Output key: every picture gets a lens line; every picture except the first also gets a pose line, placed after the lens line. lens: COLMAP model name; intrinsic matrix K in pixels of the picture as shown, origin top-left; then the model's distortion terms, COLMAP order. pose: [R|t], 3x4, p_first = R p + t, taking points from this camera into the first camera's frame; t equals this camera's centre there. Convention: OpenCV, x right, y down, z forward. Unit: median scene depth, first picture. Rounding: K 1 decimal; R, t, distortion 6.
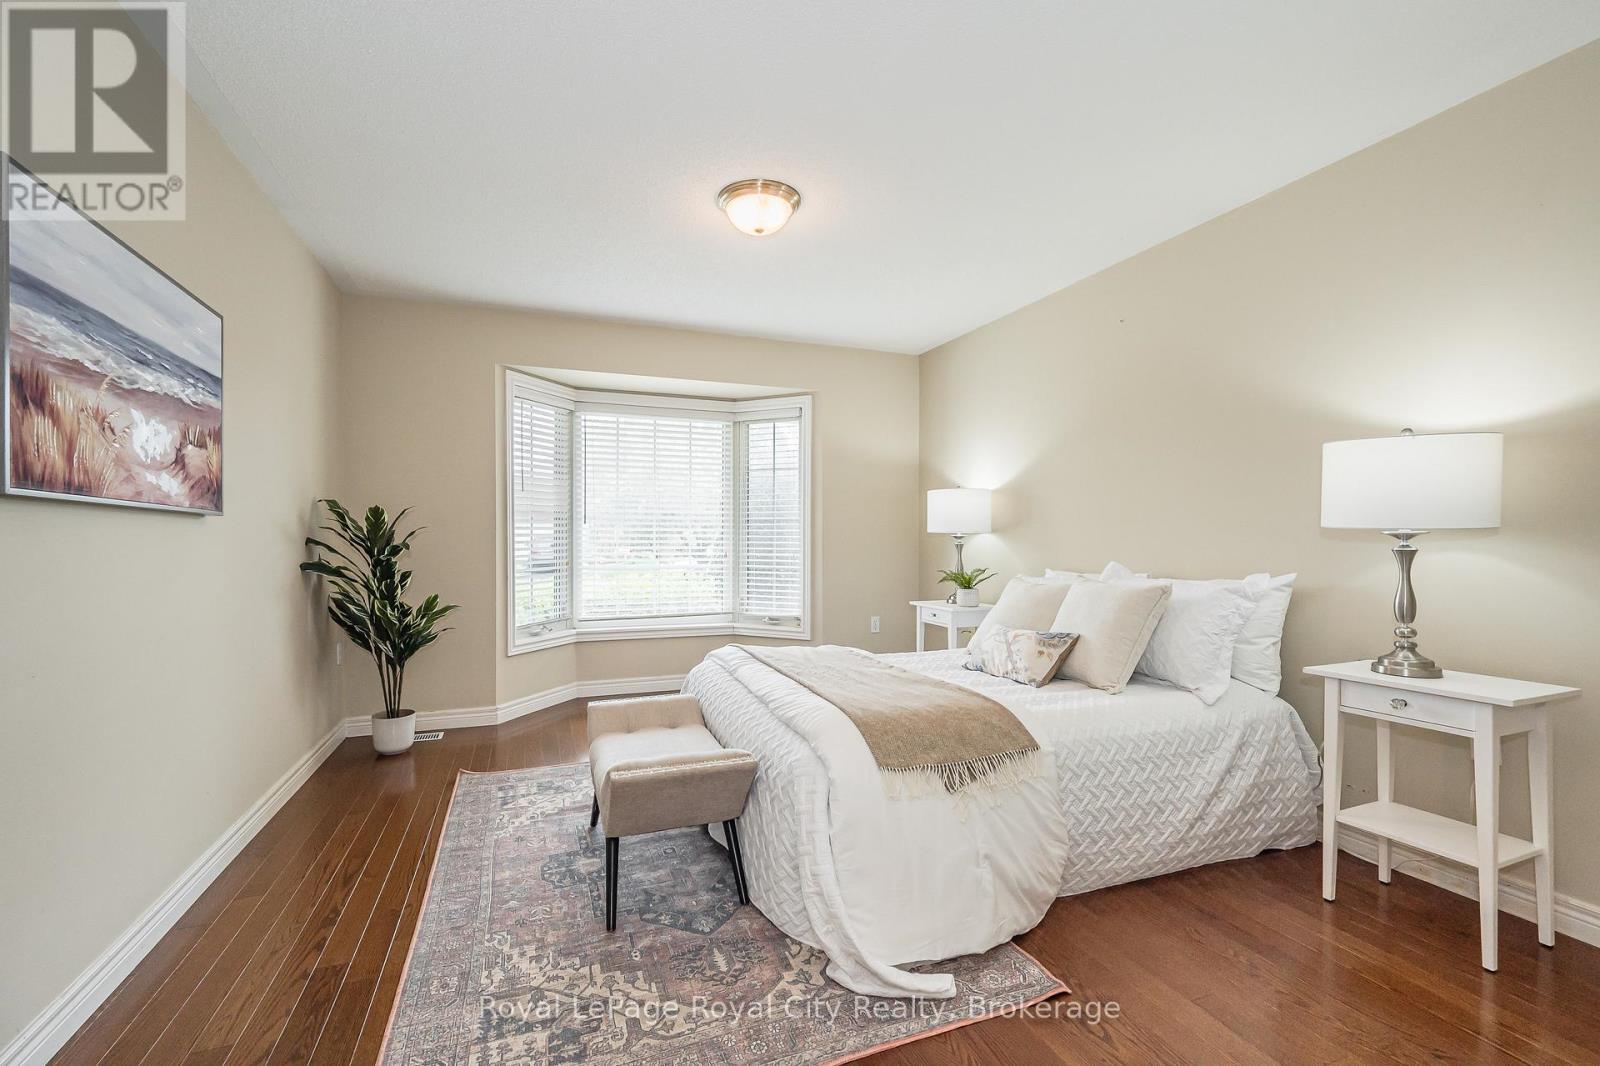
lens RADIAL K [[658.8, 0, 799.3], [0, 658.8, 532.6], [0, 0, 1]] dist [0.000675, -0.000175]
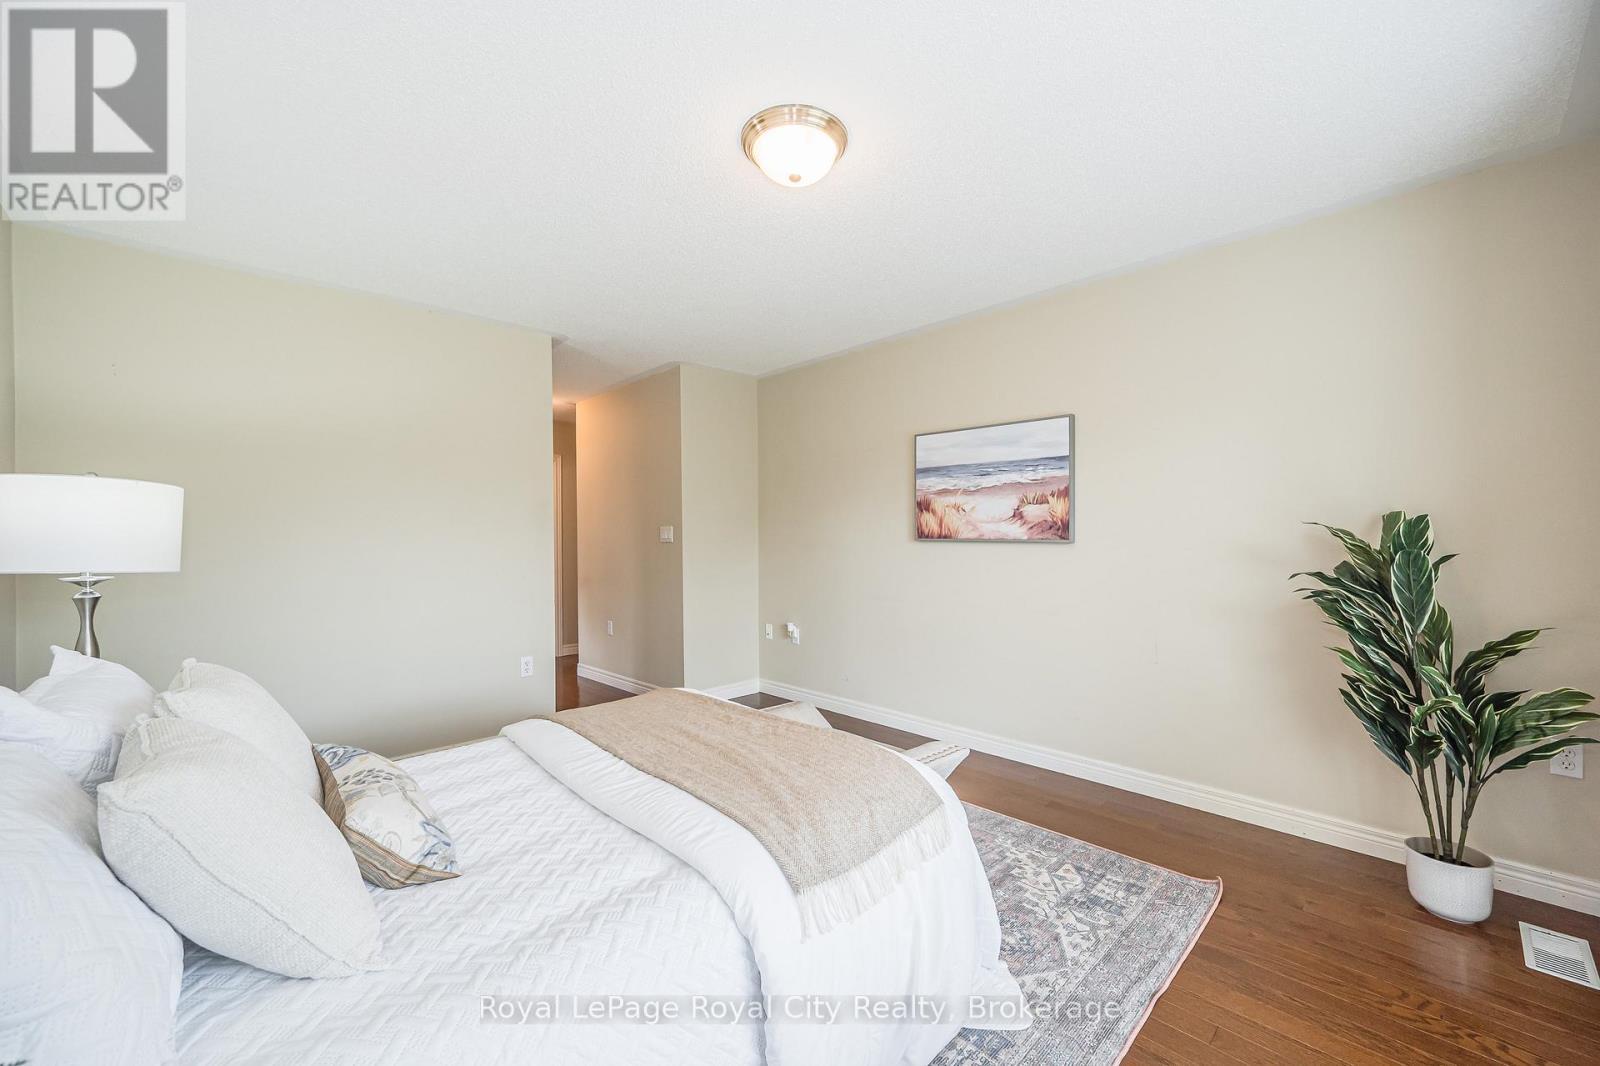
lens RADIAL K [[658.8, 0, 799.3], [0, 658.8, 532.6], [0, 0, 1]] dist [0.000675, -0.000175]
pose [[-0.933683, 0.009705, -0.357970, 0.287814], [0.014913, 0.999819, -0.011792, -0.042106], [0.357791, -0.016348, -0.933659, 2.312794]]
